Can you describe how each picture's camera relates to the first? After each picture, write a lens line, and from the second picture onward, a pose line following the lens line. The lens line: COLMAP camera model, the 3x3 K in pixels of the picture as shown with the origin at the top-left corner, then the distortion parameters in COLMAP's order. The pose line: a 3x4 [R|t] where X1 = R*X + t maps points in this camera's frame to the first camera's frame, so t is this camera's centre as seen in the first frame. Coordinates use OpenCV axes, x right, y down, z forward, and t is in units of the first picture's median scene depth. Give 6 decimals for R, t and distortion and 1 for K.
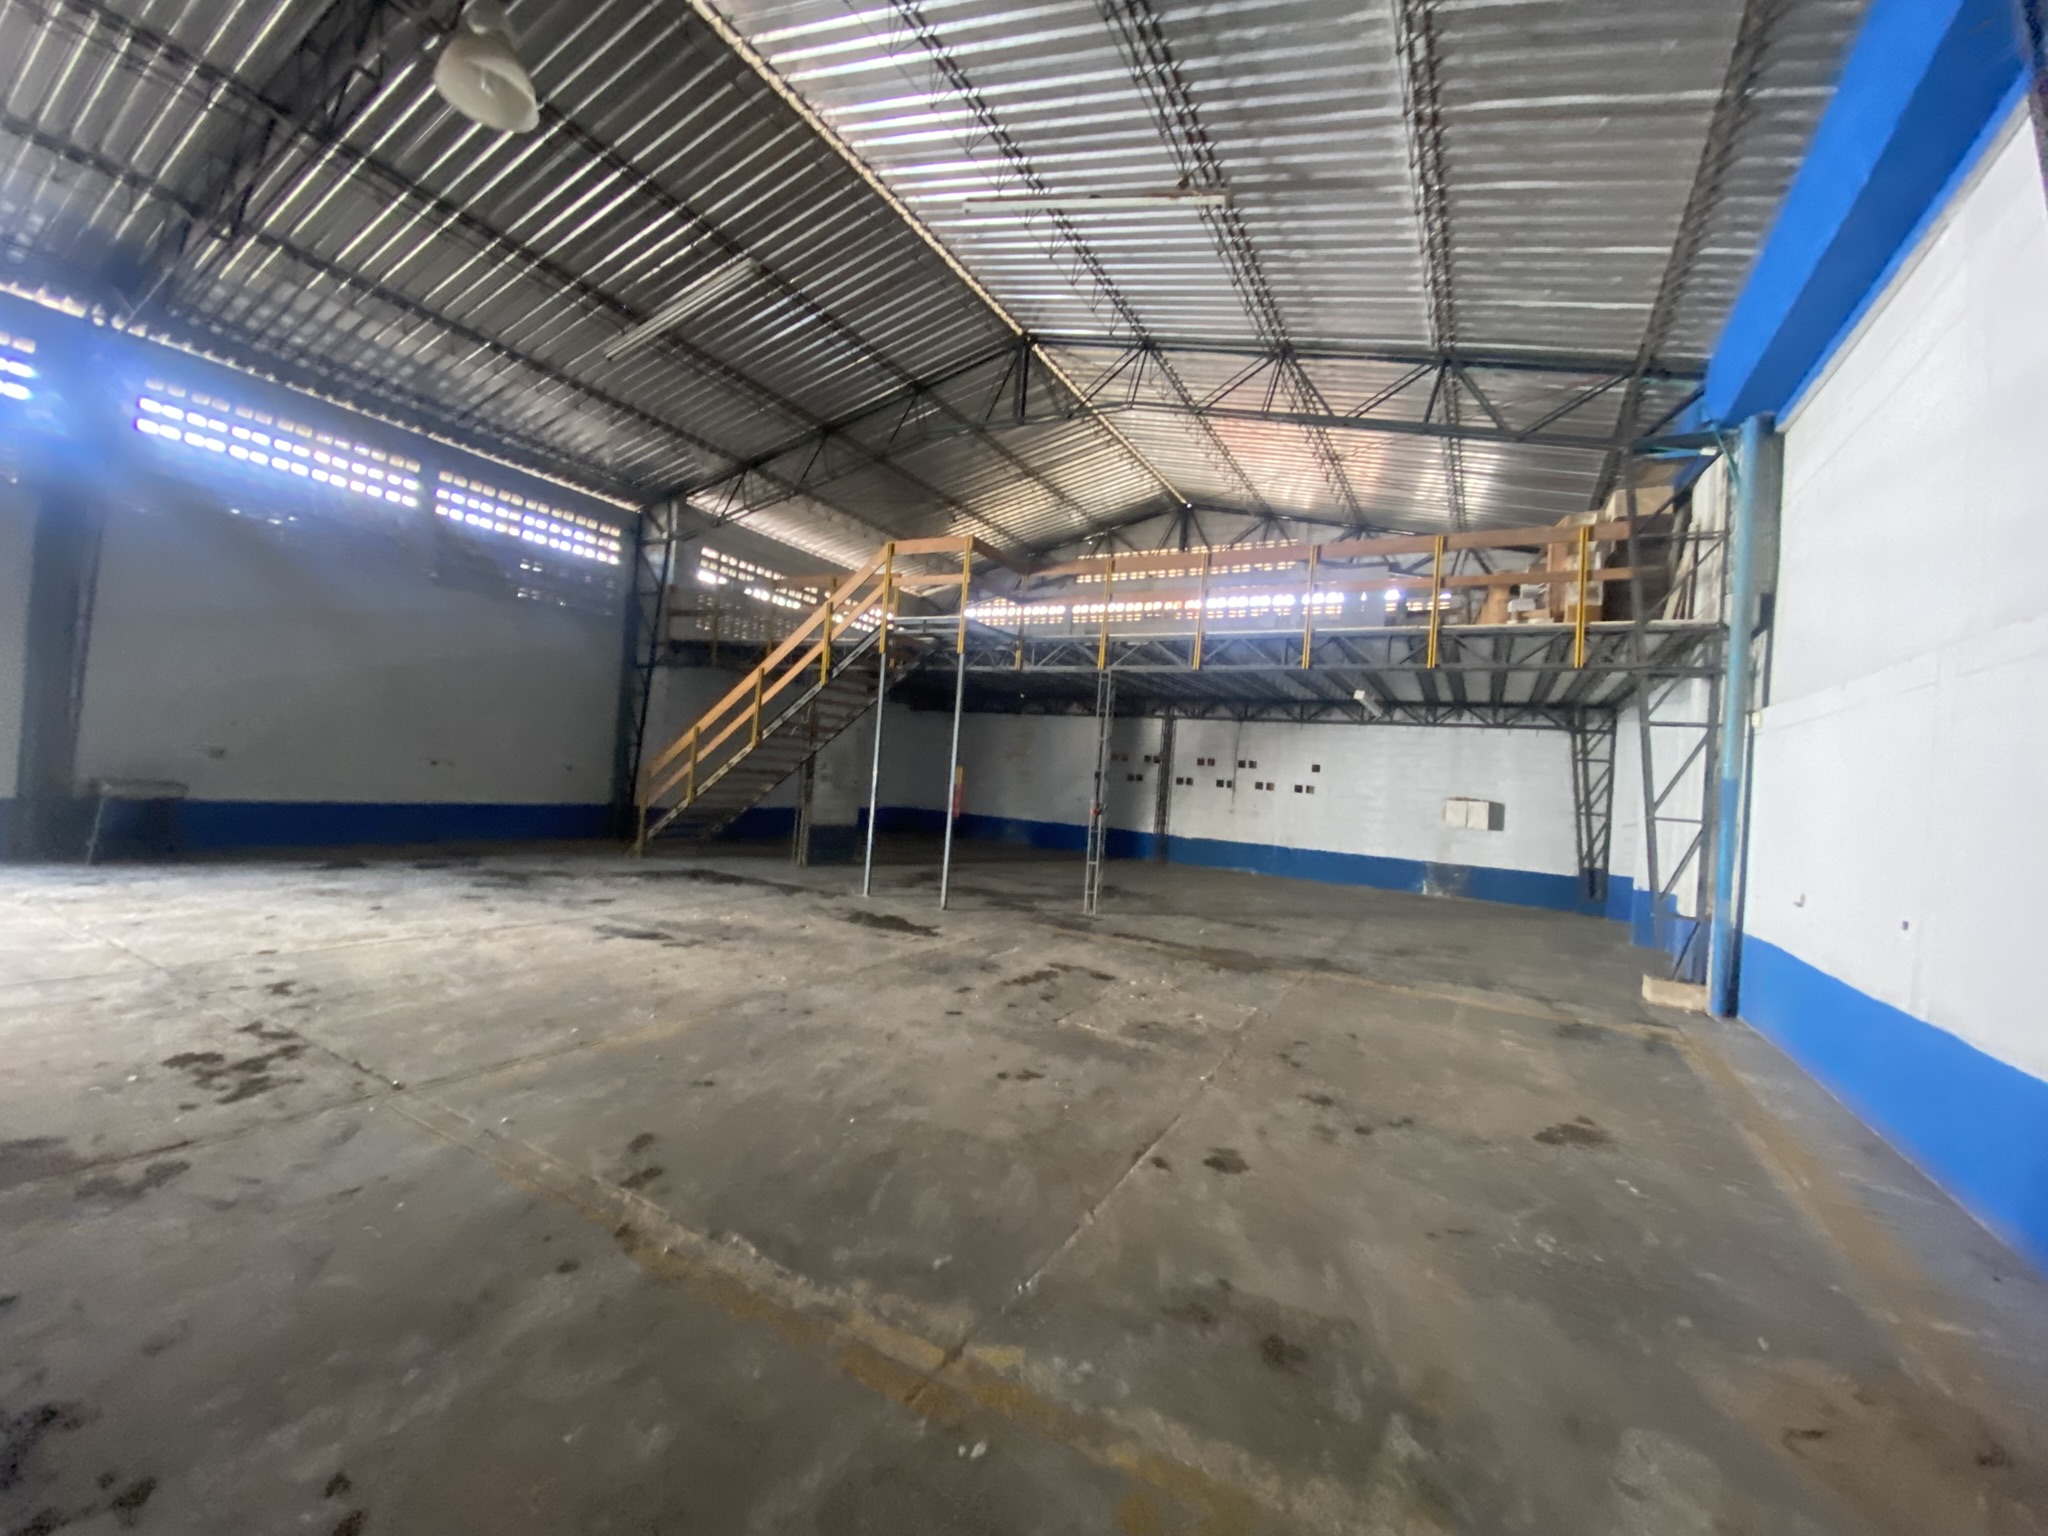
lens RADIAL K [[830.5, 0, 1024.0], [0, 830.5, 768.0], [0, 0, 1]] dist [0.000395, -0.000122]
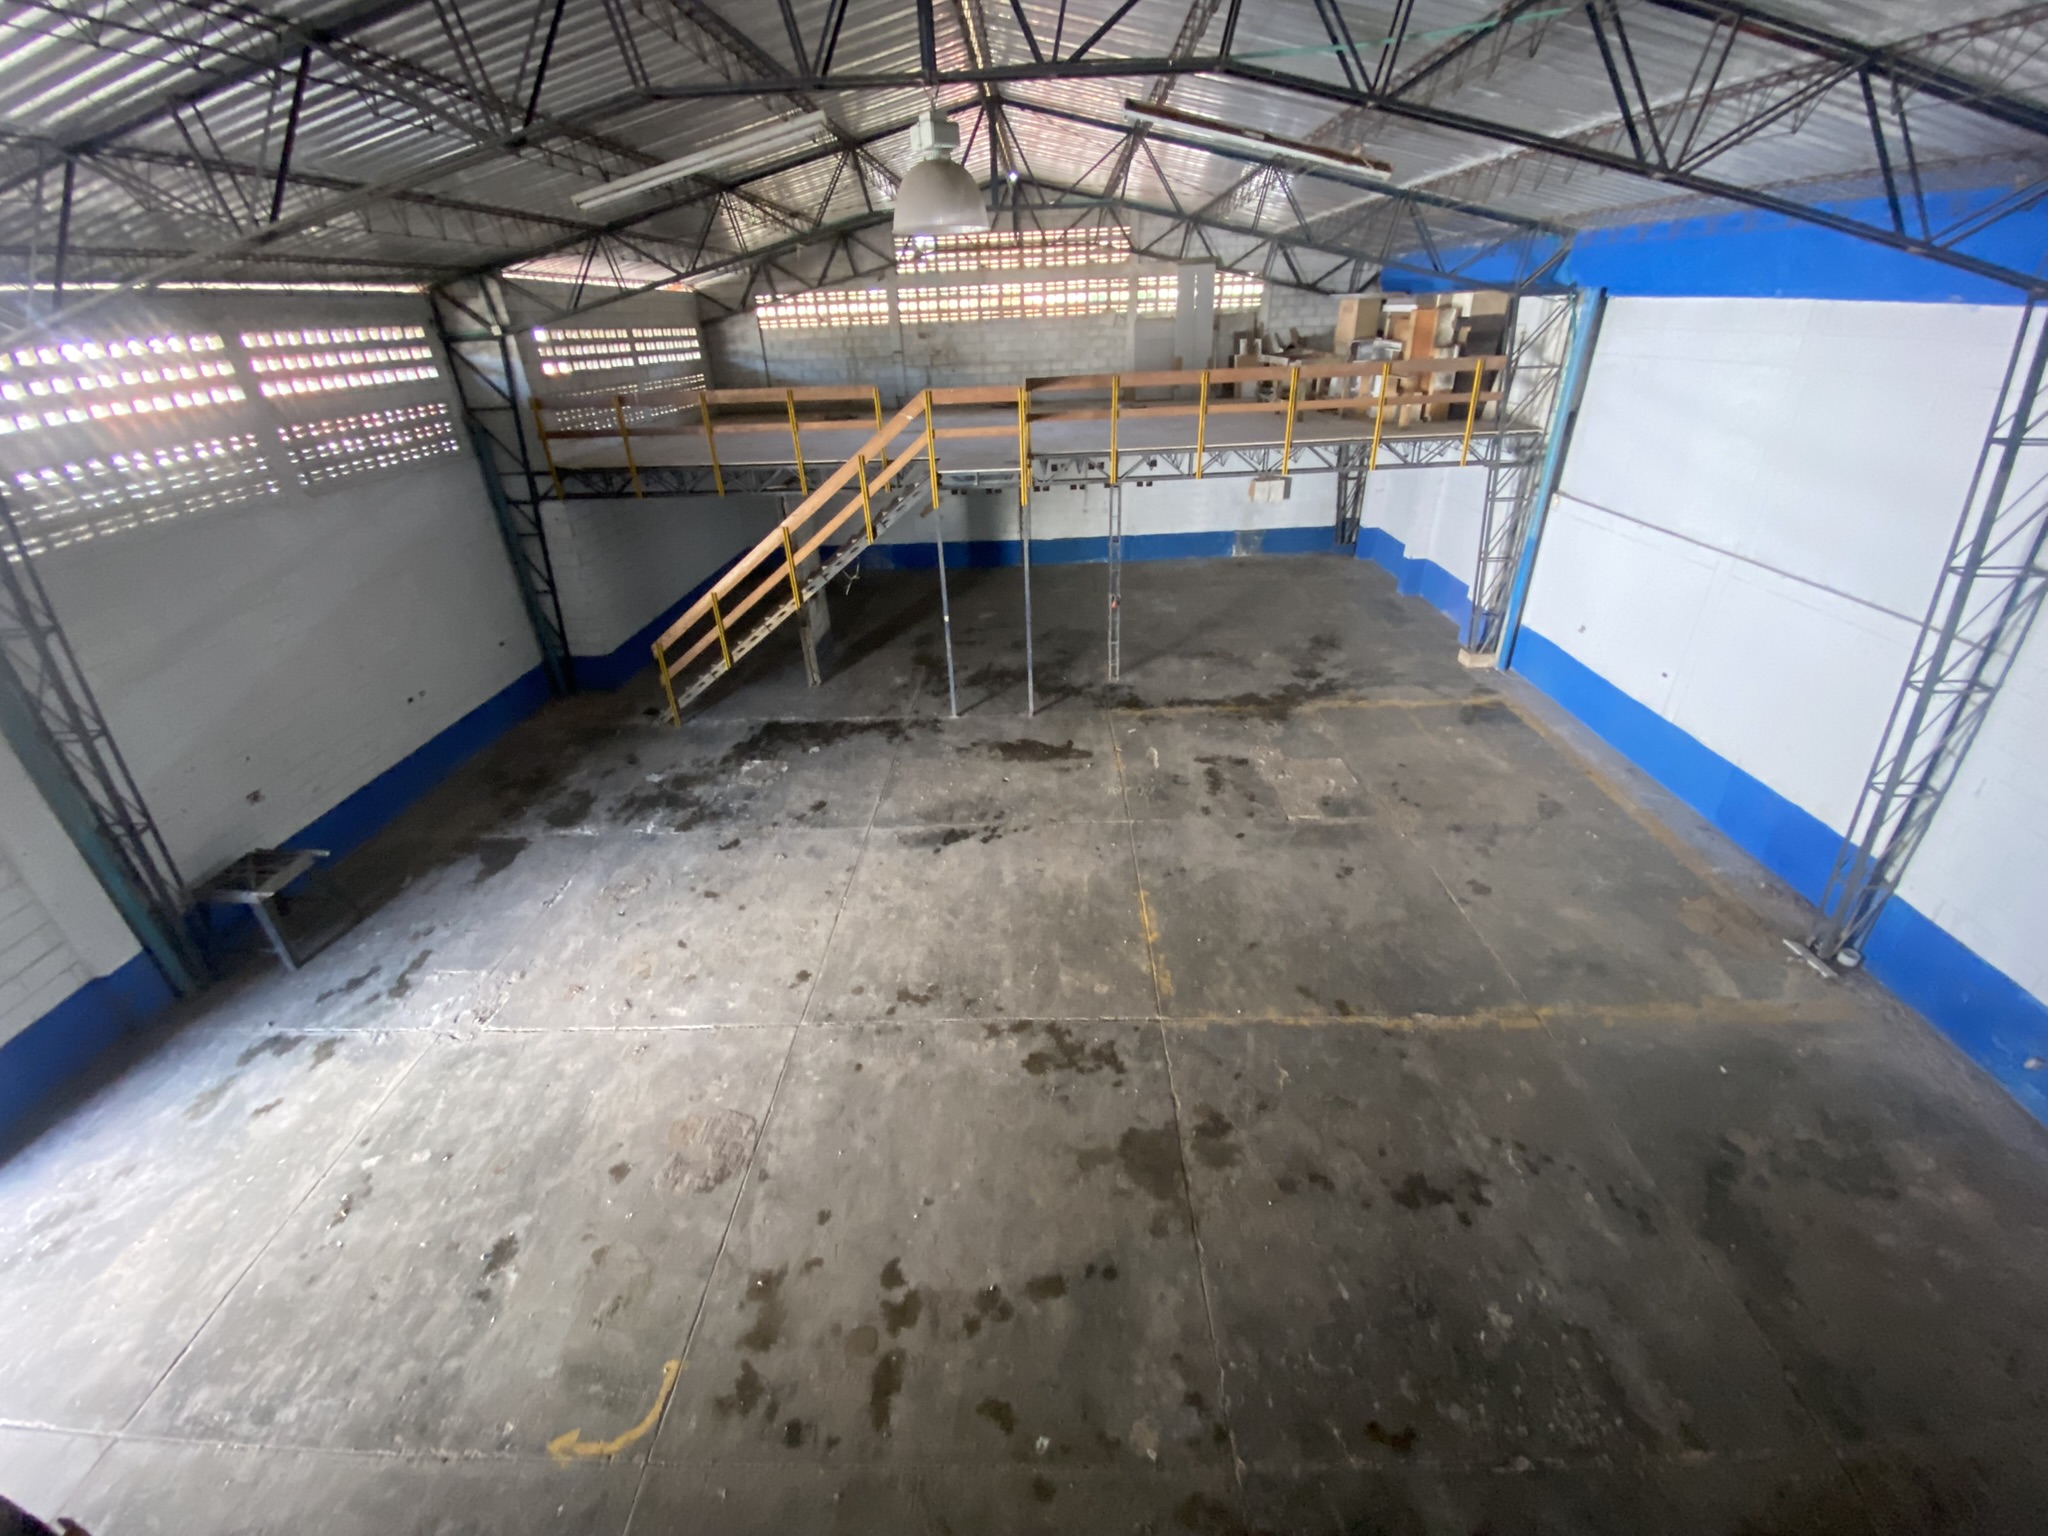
lens RADIAL K [[830.5, 0, 1024.0], [0, 830.5, 768.0], [0, 0, 1]] dist [0.000395, -0.000122]
pose [[0.879438, -0.313518, 0.358184, -0.402729], [0.095607, 0.853468, 0.512300, -0.278752], [-0.466313, -0.416291, 0.780547, -0.001926]]
